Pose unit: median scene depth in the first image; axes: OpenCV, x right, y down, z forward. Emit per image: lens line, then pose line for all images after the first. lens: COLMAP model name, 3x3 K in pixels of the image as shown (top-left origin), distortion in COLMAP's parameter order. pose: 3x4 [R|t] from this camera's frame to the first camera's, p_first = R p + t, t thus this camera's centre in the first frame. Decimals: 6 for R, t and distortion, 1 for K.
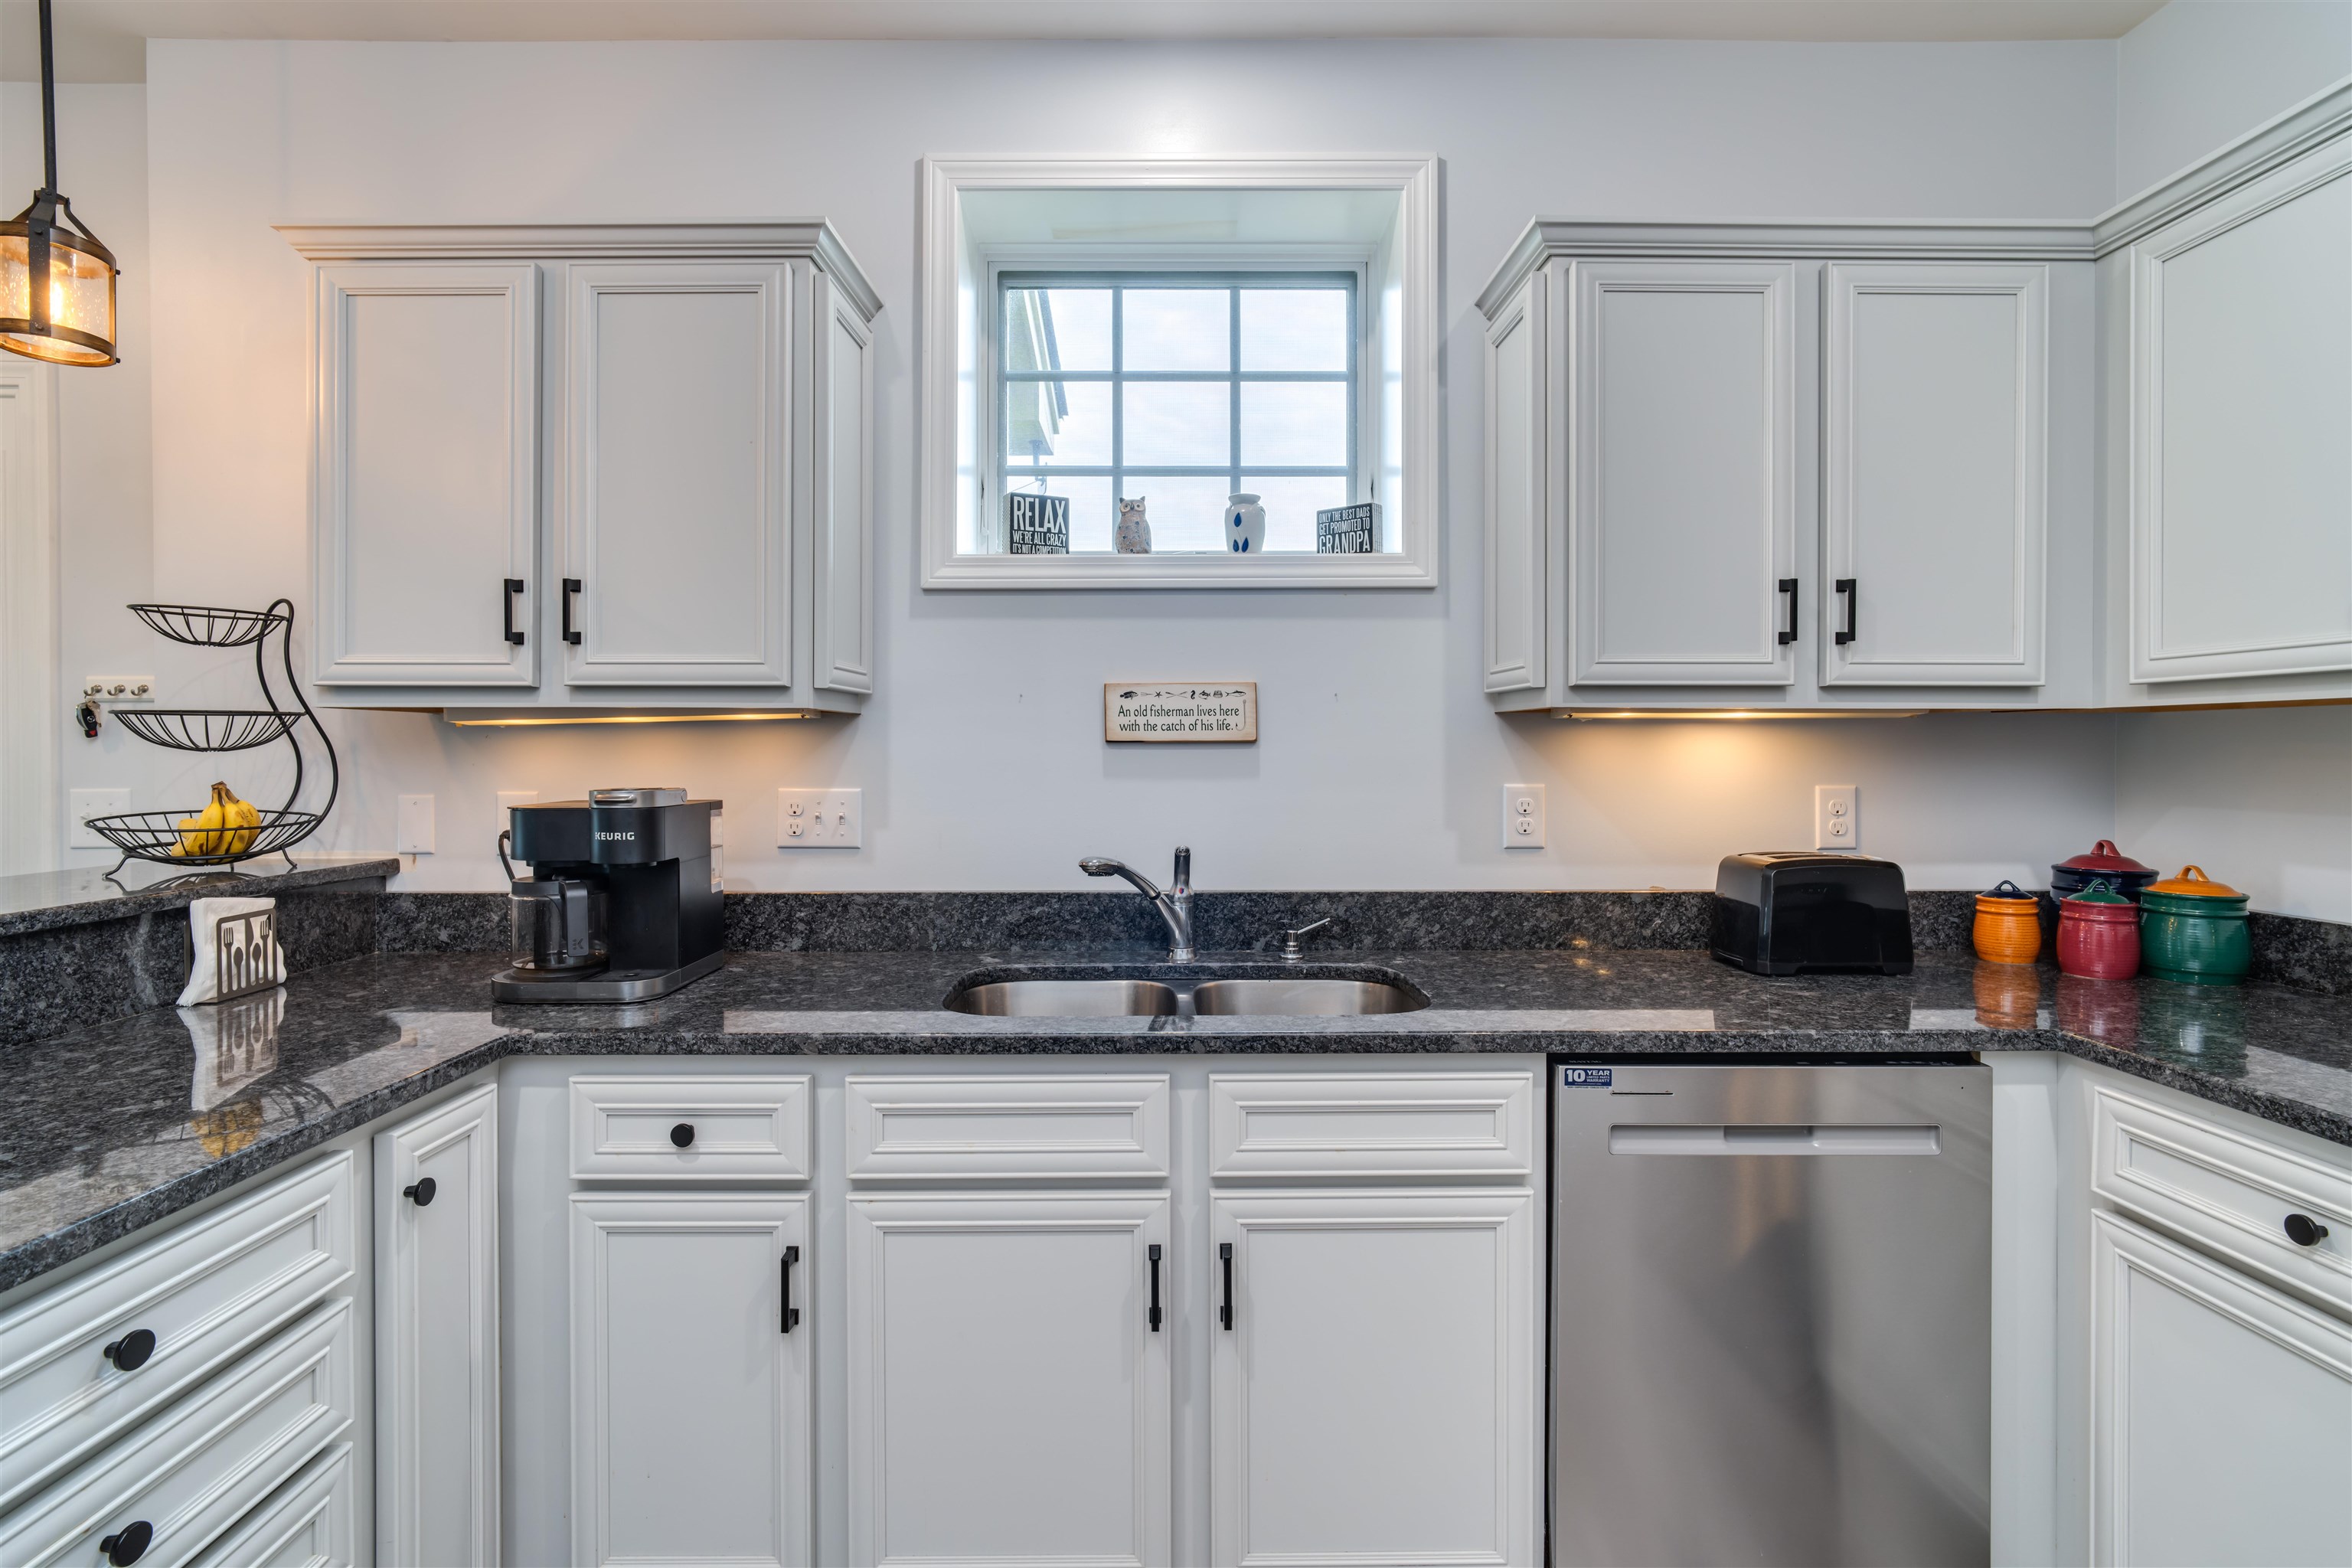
lens RADIAL K [[1154.9, 0, 1161.7], [0, 1154.9, 728.3], [0, 0, 1]] dist [0.015446, -0.001016]
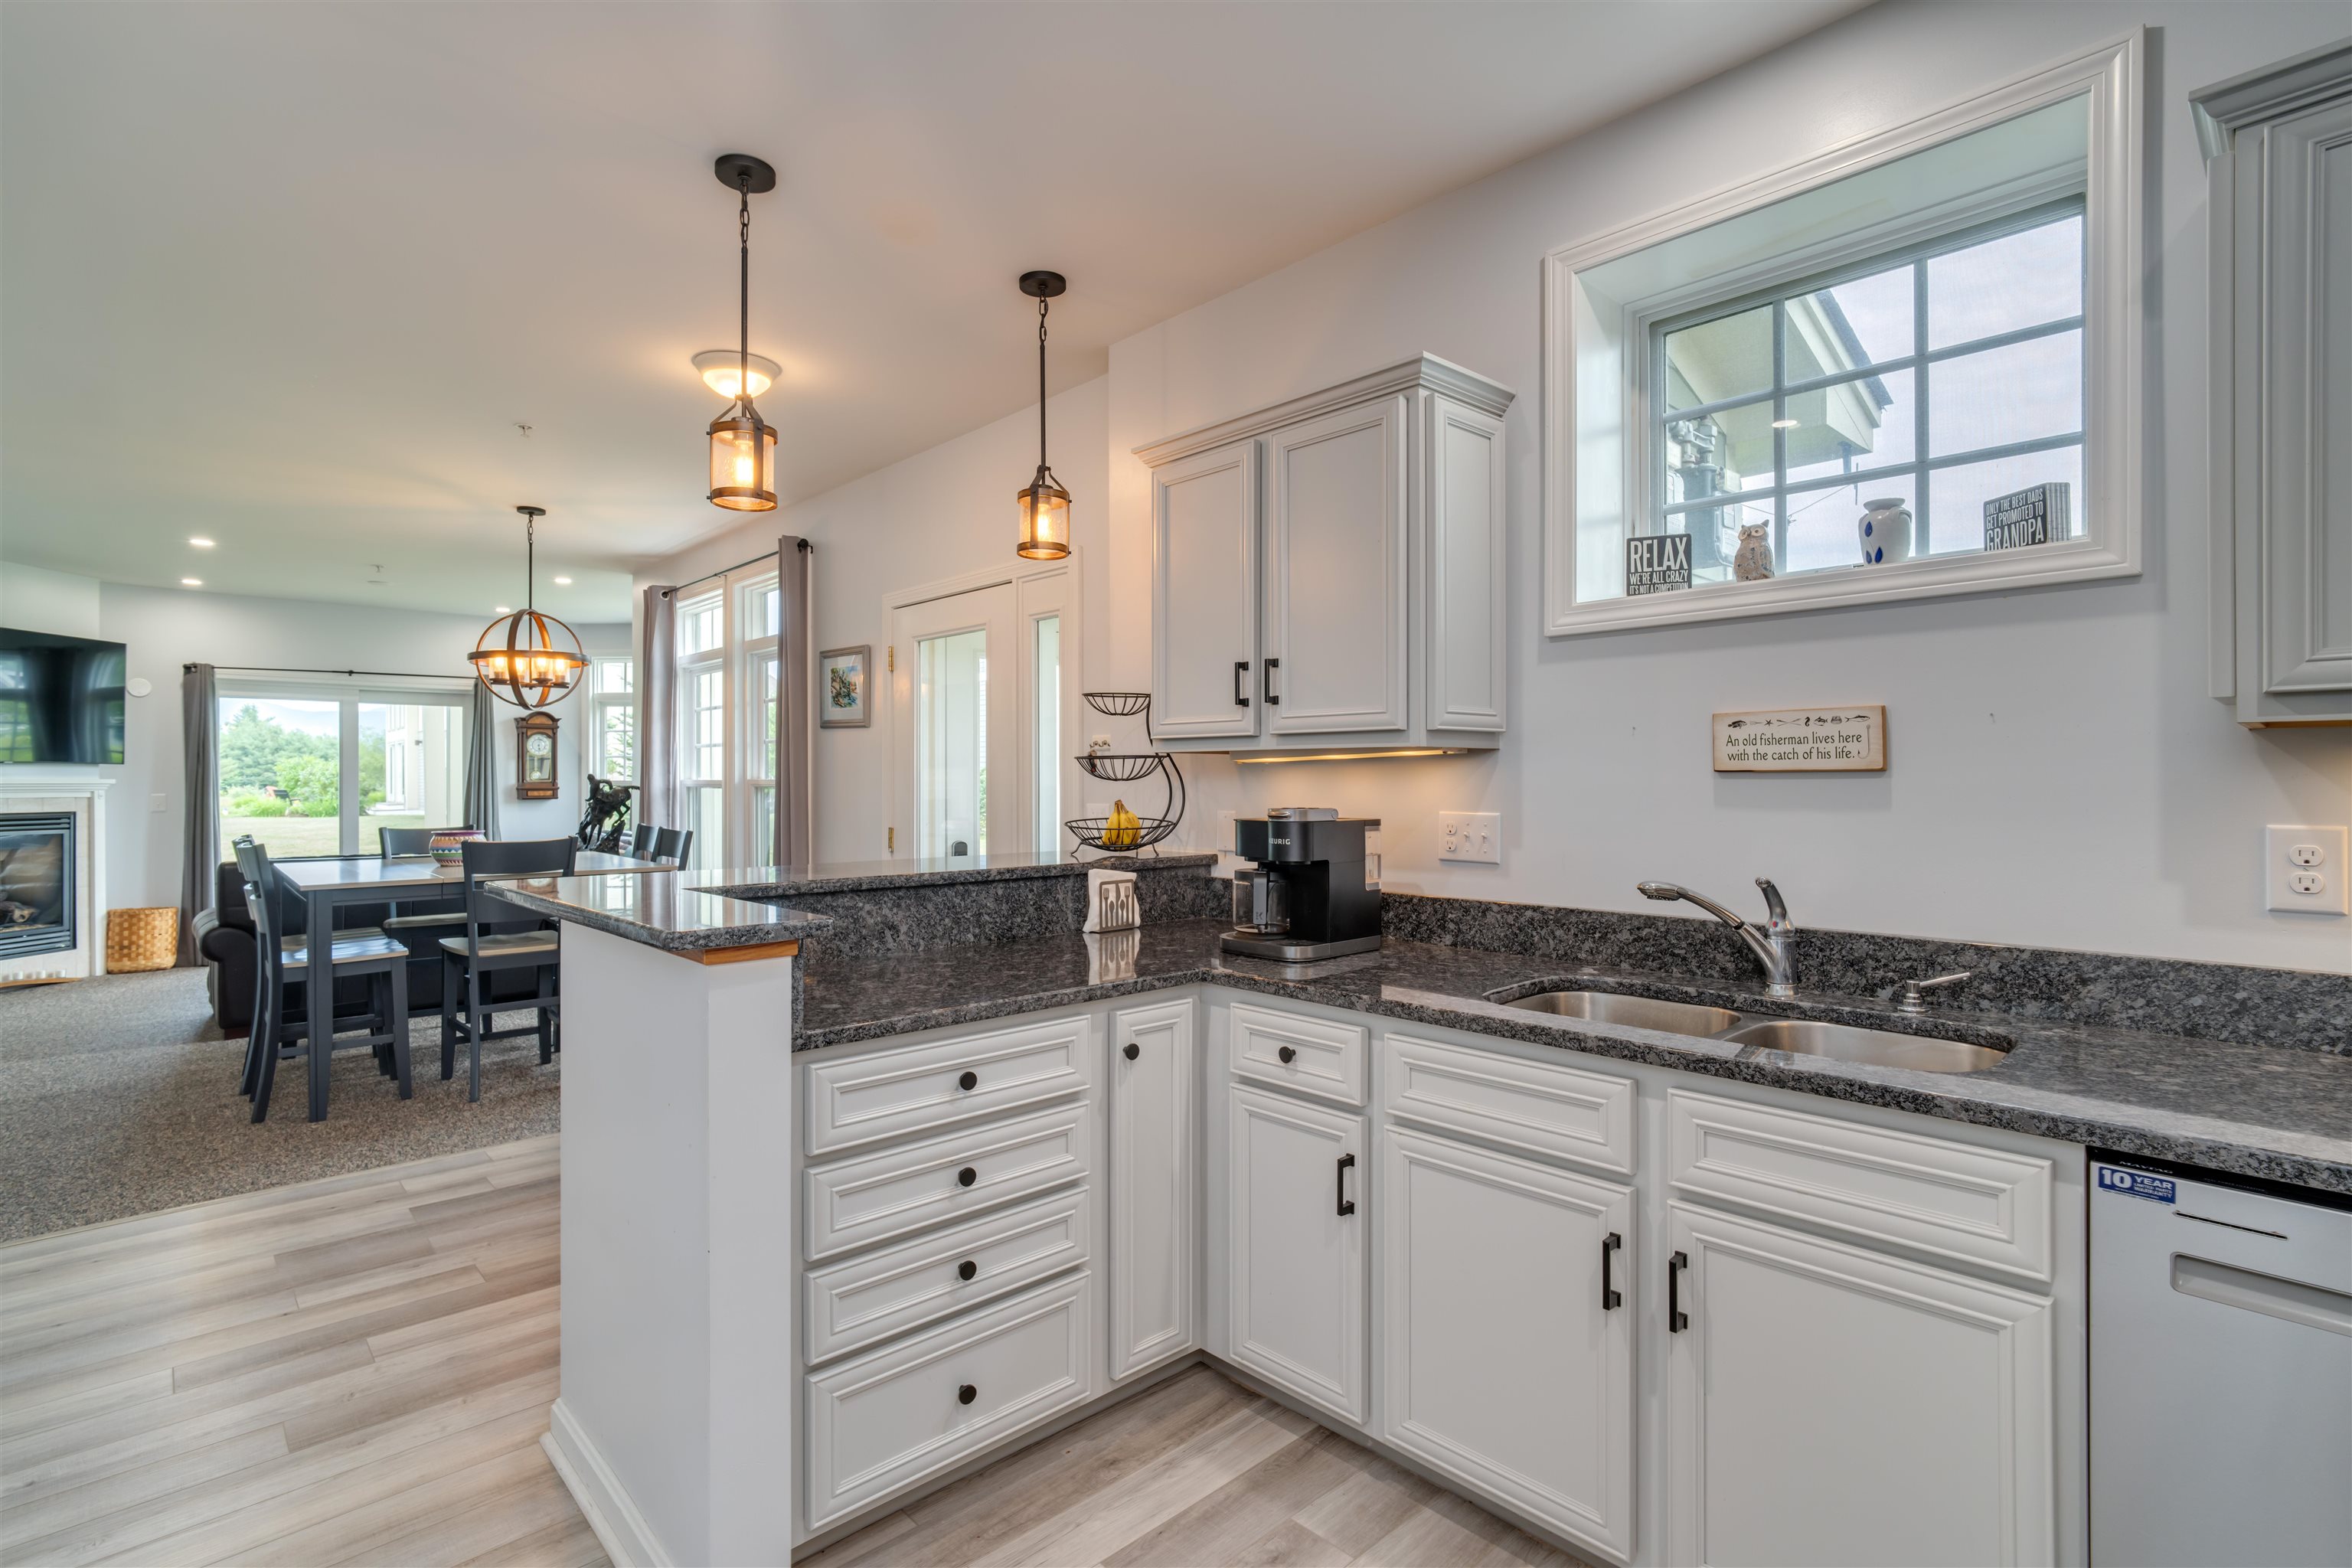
lens RADIAL K [[1101.5, 0, 1184.2], [0, 1101.5, 779.2], [0, 0, 1]] dist [-0.005322, 0.003837]
pose [[0.690677, -0.001621, -0.723162, 0.345197], [0.014909, 0.999817, 0.011998, -0.000246], [0.723010, -0.019068, 0.690575, -0.000876]]
